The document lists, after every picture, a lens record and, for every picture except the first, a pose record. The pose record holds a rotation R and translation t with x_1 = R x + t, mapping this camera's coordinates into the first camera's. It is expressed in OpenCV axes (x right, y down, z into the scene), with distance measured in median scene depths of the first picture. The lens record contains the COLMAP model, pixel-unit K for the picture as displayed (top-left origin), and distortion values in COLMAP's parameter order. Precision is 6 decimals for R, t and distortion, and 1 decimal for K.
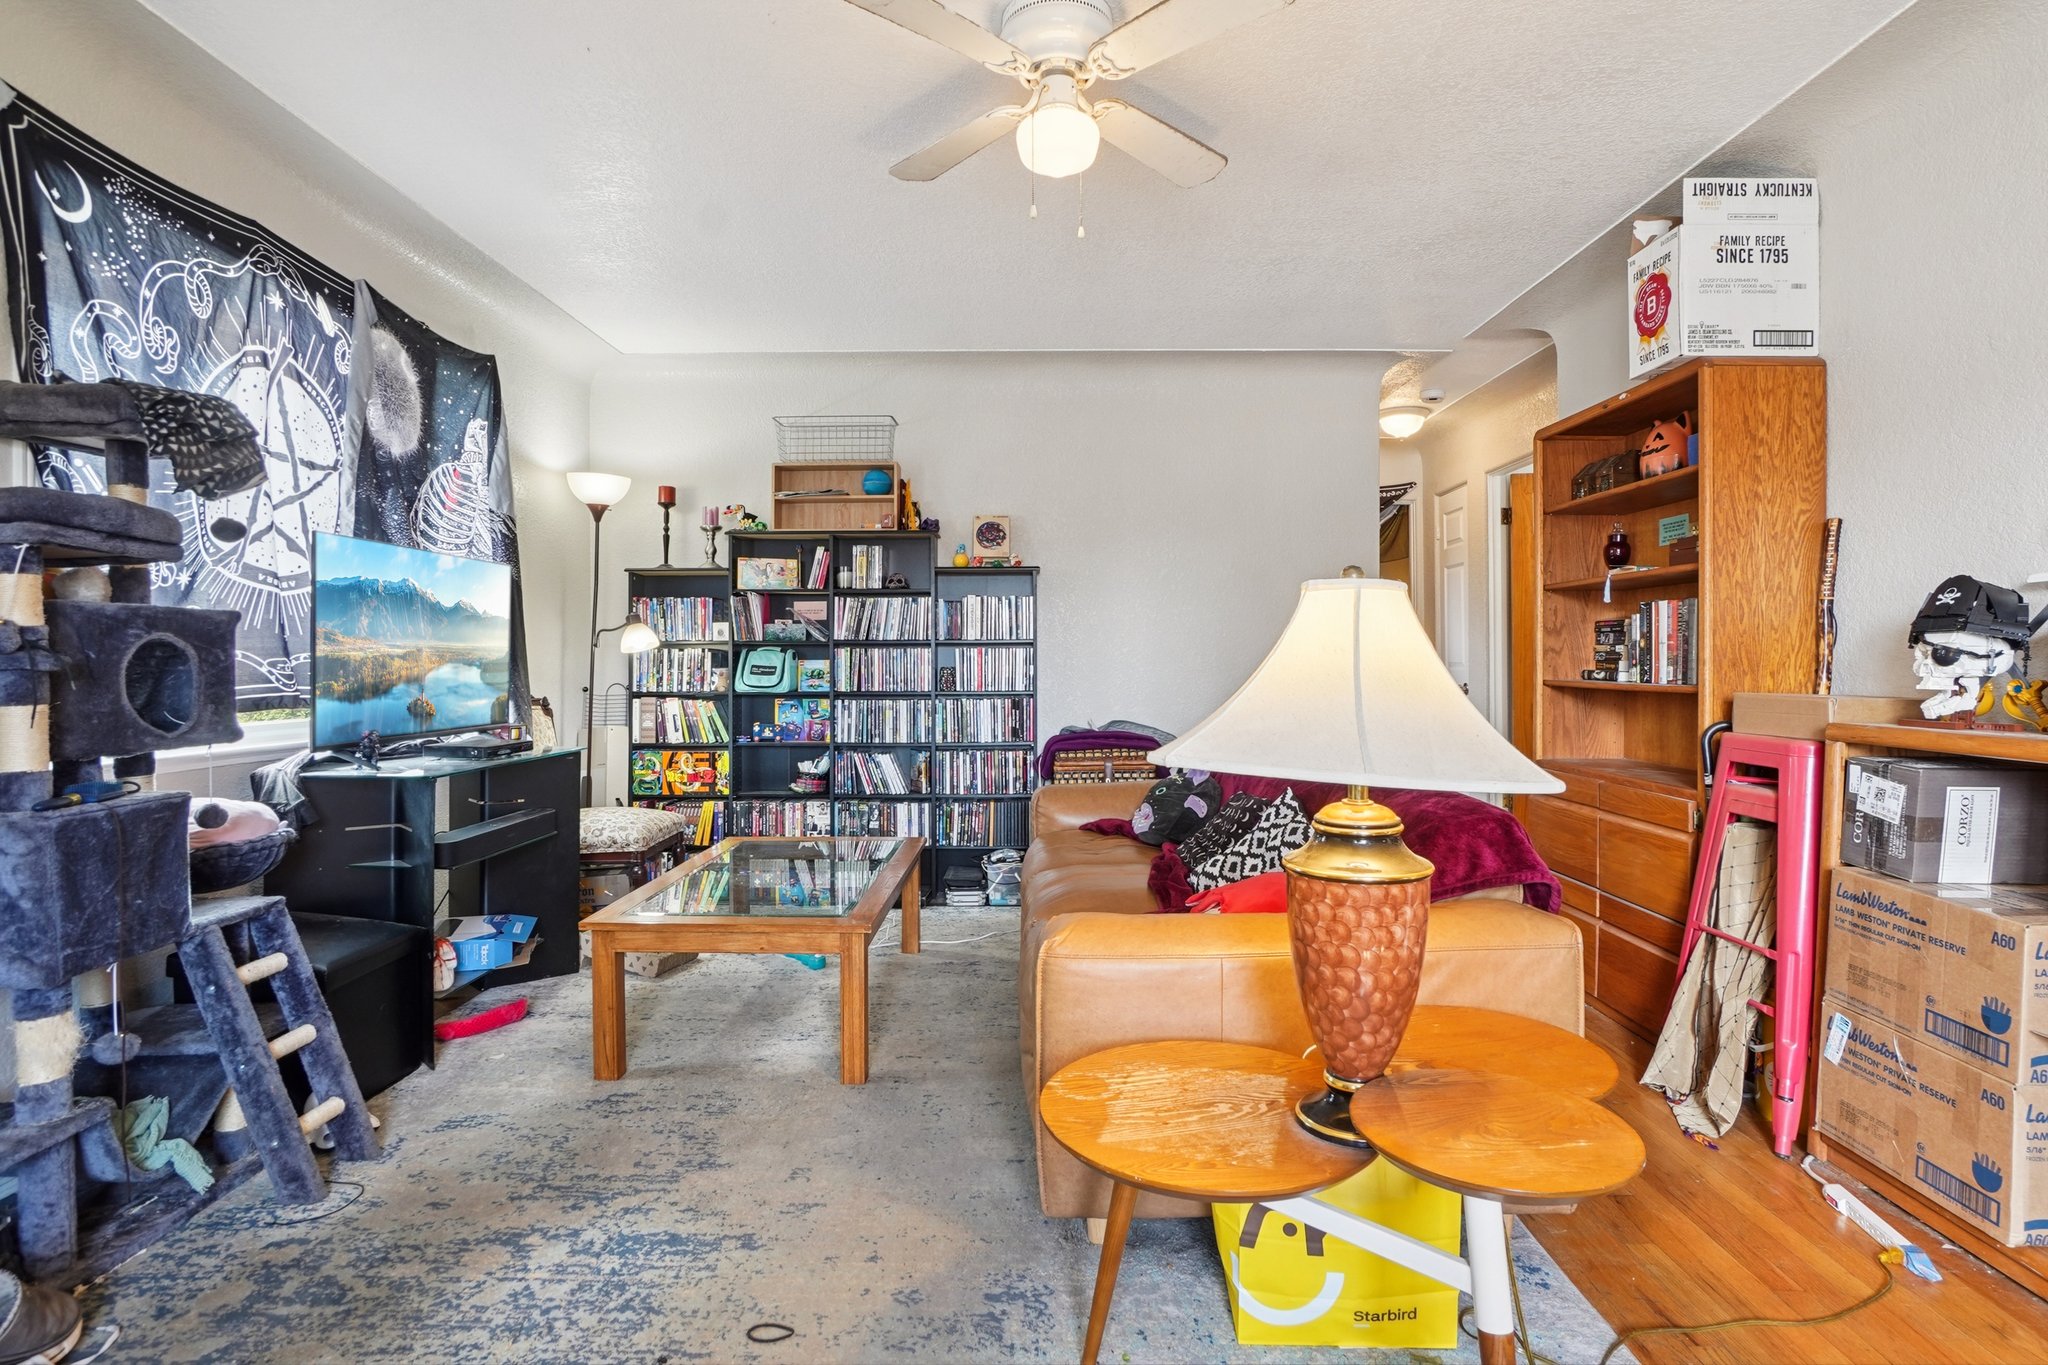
lens RADIAL K [[1044.2, 0, 1027.0], [0, 1044.2, 672.4], [0, 0, 1]] dist [-0.022613, 0.006687]
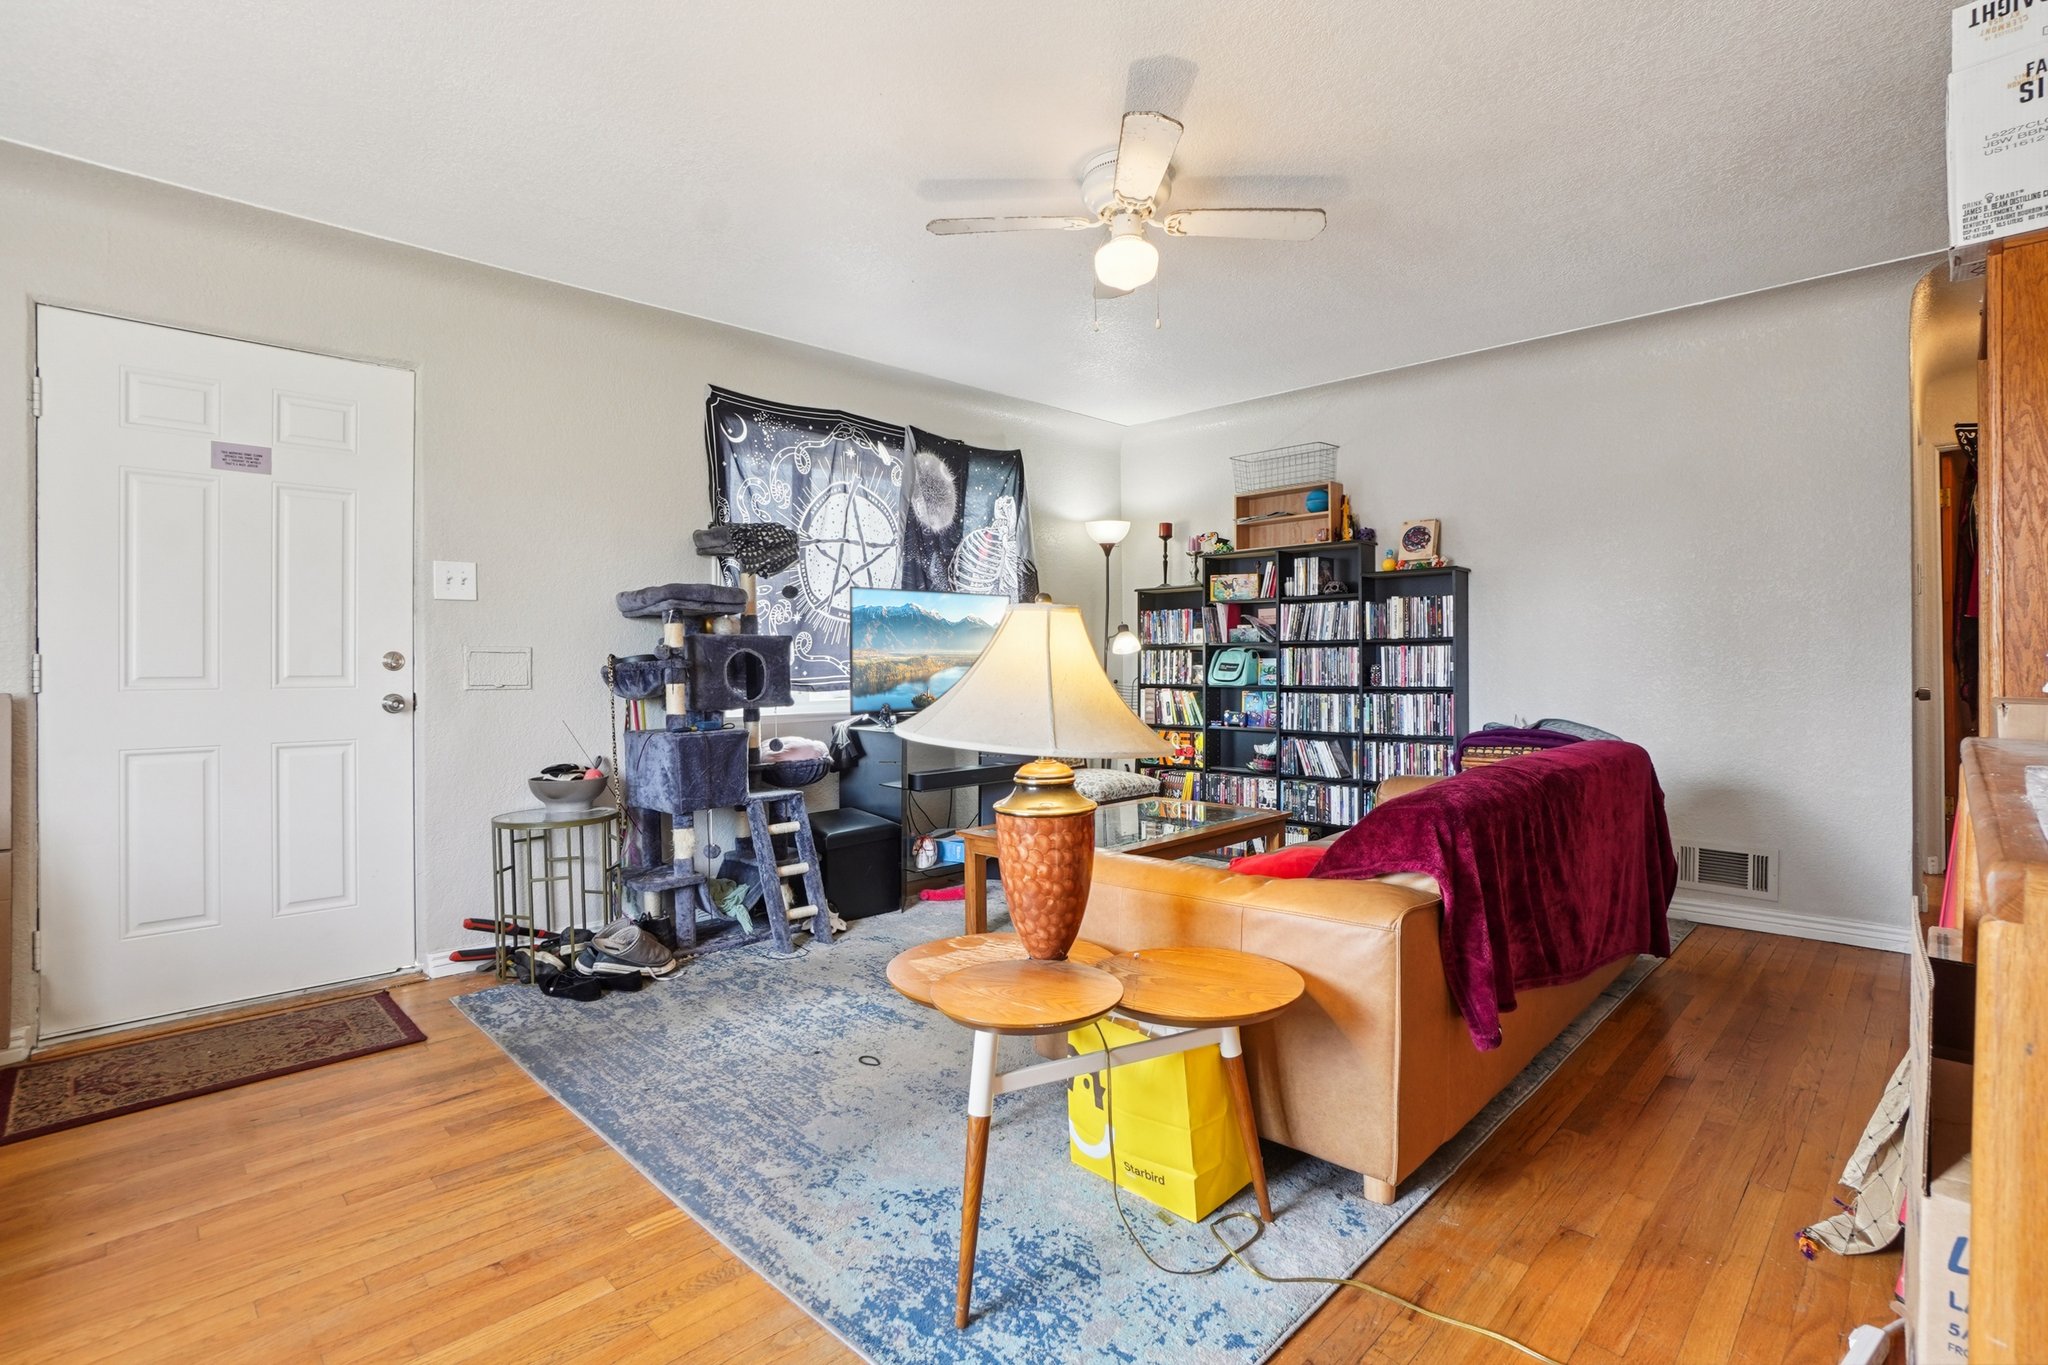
lens RADIAL K [[990.4, 0, 1015.4], [0, 990.4, 677.7], [0, 0, 1]] dist [-0.022159, 0.002981]
pose [[0.710788, 0.006090, -0.703380, 0.467238], [-0.000010, 0.999963, 0.008647, 0.000364], [0.703407, -0.006139, 0.710761, 0.012923]]
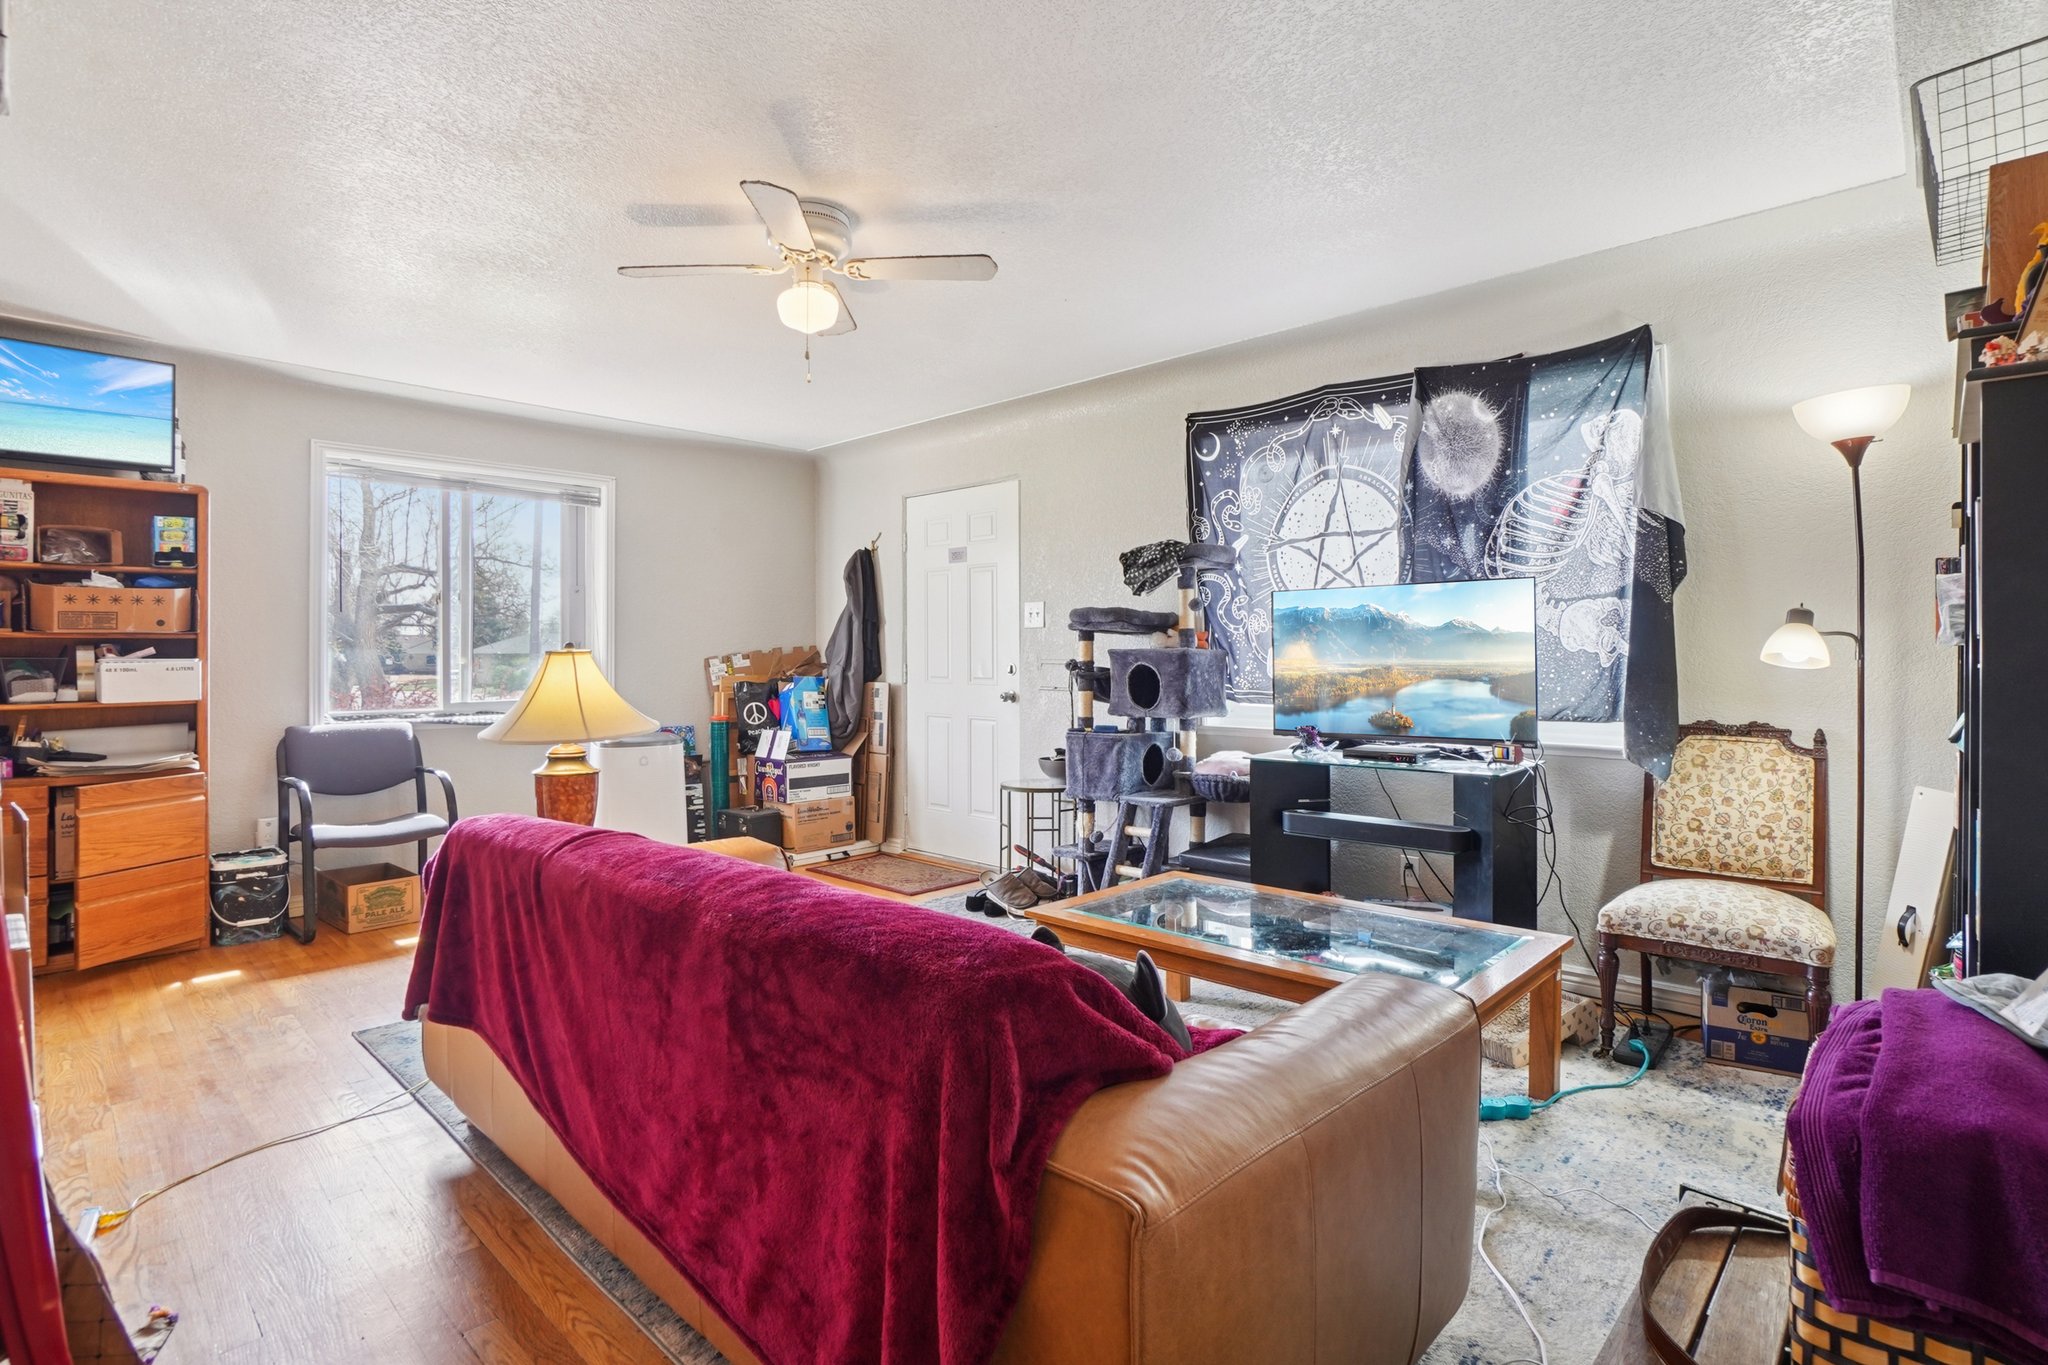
lens RADIAL K [[990.4, 0, 1027.9], [0, 990.4, 662.8], [0, 0, 1]] dist [-0.022159, 0.002981]
pose [[-0.678146, 0.001743, -0.734925, 0.447907], [-0.006011, 0.999951, 0.007919, -0.027647], [0.734902, 0.009788, -0.678102, 1.210704]]
